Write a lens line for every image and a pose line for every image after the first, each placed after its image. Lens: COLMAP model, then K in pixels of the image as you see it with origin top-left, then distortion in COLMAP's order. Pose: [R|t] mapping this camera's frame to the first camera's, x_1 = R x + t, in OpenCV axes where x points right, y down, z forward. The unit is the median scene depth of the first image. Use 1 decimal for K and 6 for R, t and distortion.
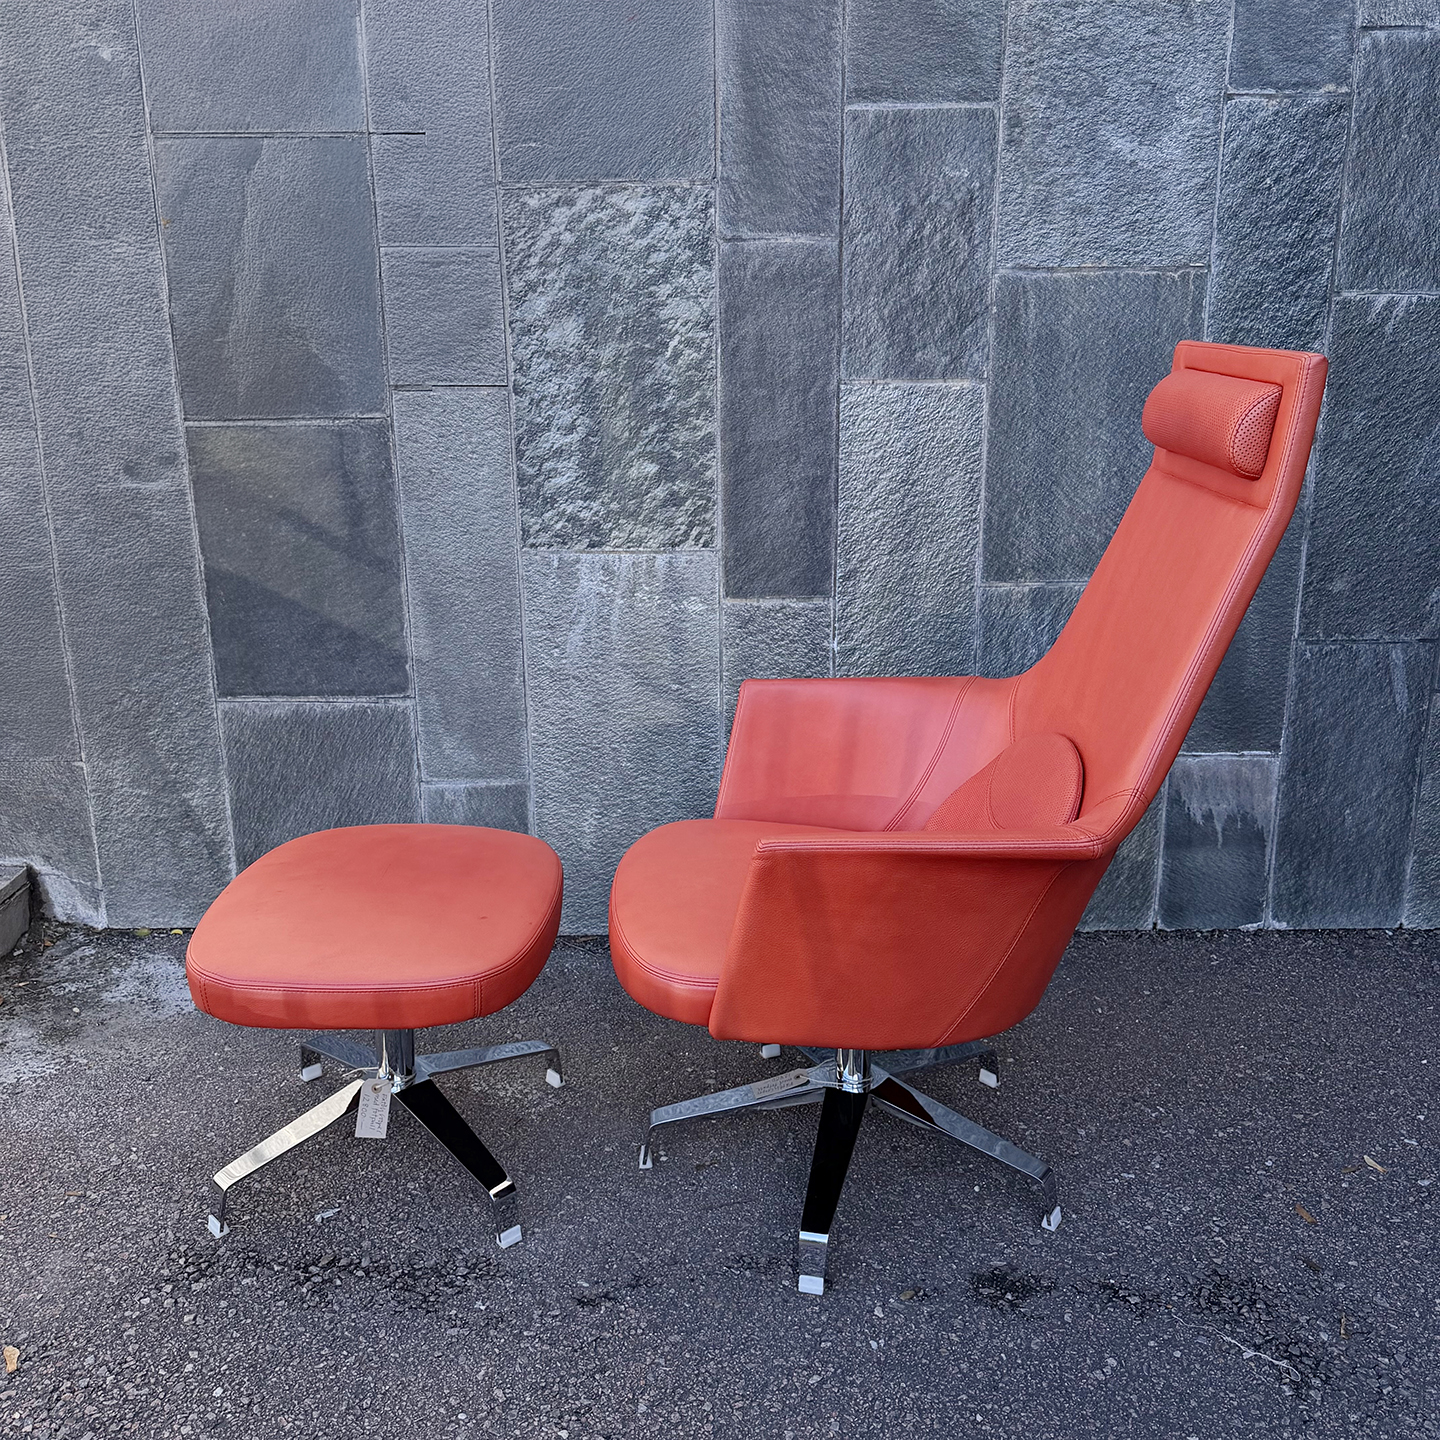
lens RADIAL K [[1396.4, 0, 713.8], [0, 1396.4, 724.0], [0, 0, 1]] dist [0.170823, -0.357460]
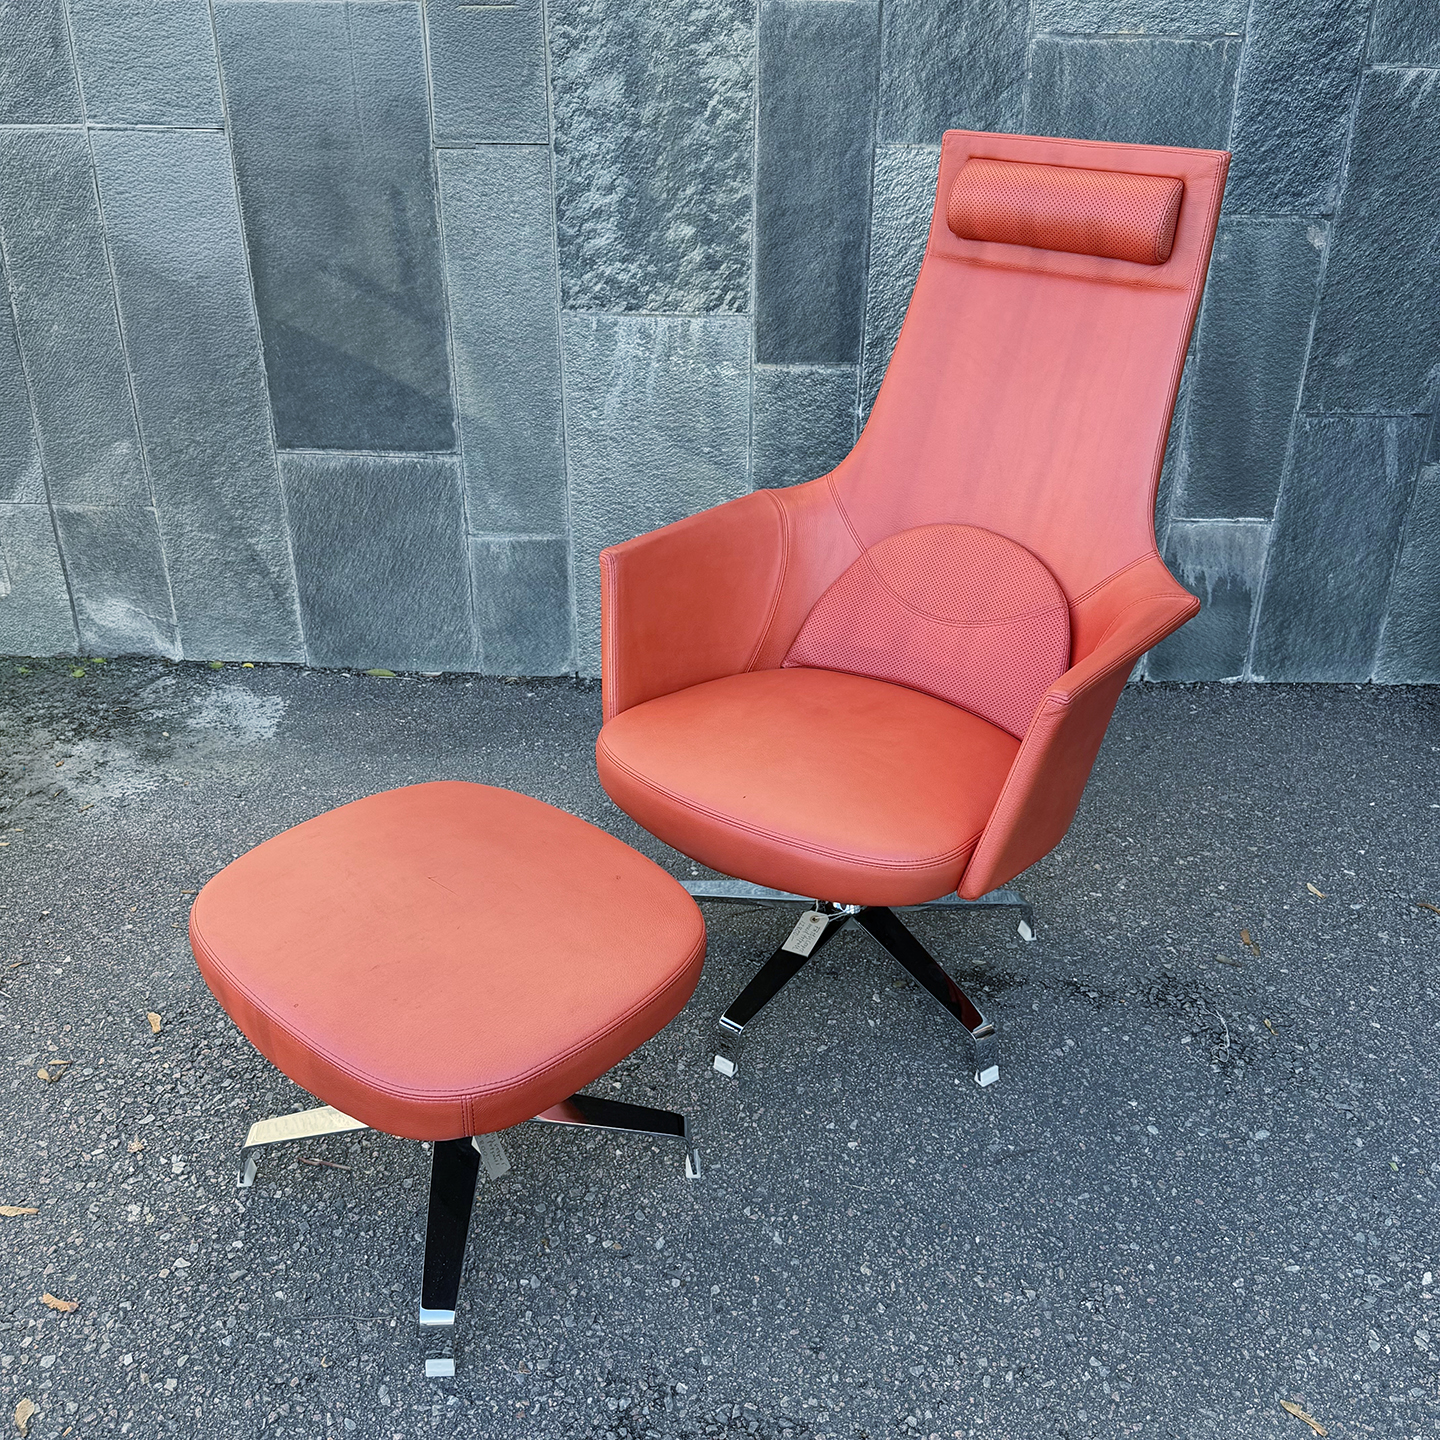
lens RADIAL K [[1381.8, 0, 711.9], [0, 1381.8, 723.9], [0, 0, 1]] dist [0.215838, -0.510891]
pose [[0.999789, 0.019597, -0.006166, -0.013438], [-0.018081, 0.981848, 0.188803, -0.022560], [0.009754, -0.188652, 0.981996, -0.076212]]
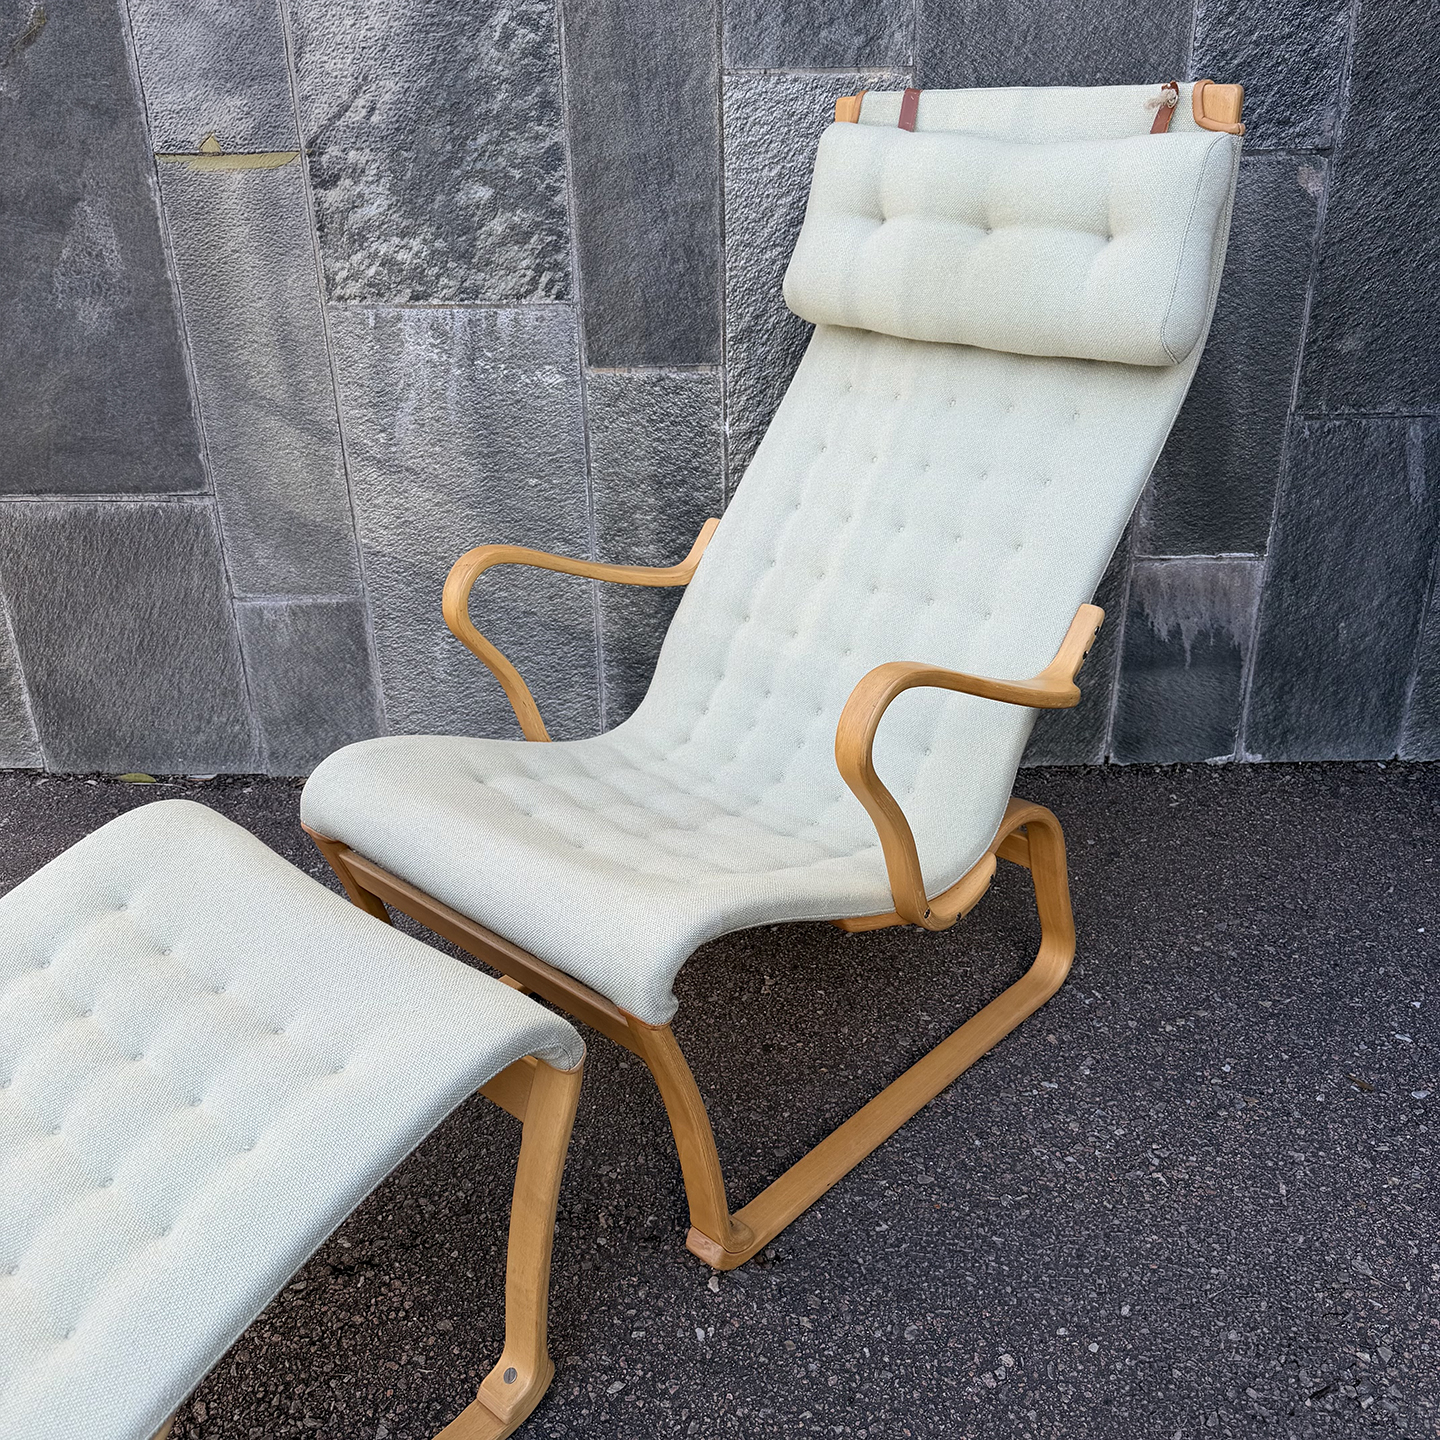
lens RADIAL K [[1341.2, 0, 700.0], [0, 1341.2, 728.2], [0, 0, 1]] dist [0.157251, -0.326022]
pose [[0.999945, -0.006479, -0.008255, 0.078180], [0.007605, 0.989464, 0.144581, 0.003015], [0.007231, -0.144636, 0.989458, 0.205333]]
